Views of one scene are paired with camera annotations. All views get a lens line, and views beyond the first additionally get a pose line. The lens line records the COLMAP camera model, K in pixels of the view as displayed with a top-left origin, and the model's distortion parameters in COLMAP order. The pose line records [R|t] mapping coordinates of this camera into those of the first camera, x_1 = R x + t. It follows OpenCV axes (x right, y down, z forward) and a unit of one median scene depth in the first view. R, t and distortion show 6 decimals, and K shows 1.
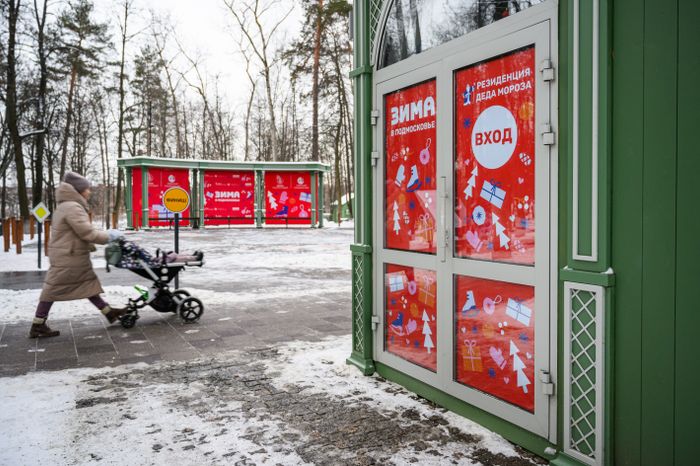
lens RADIAL K [[538.0, 0, 366.6], [0, 538.0, 213.9], [0, 0, 1]] dist [-0.005002, -0.007915]
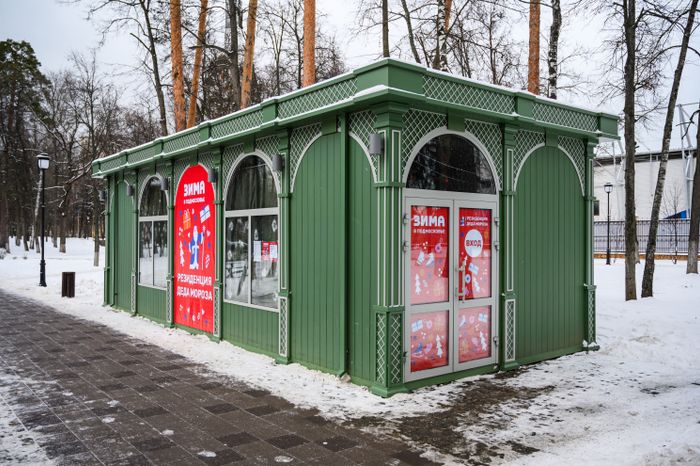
lens RADIAL K [[589.3, 0, 348.4], [0, 589.3, 232.5], [0, 0, 1]] dist [0.010332, -0.004260]
pose [[-0.135772, 0.014642, 0.990632, -2.003724], [0.015680, 0.999797, -0.012629, -0.154858], [-0.990616, 0.013818, -0.135974, 1.743512]]
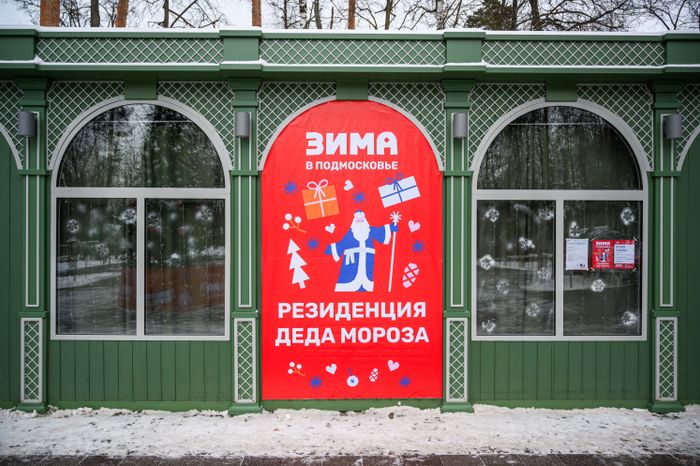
lens RADIAL K [[463.5, 0, 349.0], [0, 463.5, 238.5], [0, 0, 1]] dist [-0.006837, -0.001776]
pose [[-0.866817, 0.003870, 0.498611, 0.155333], [0.010540, 0.999889, 0.010564, -0.176040], [-0.498514, 0.014413, -0.866762, 3.054595]]
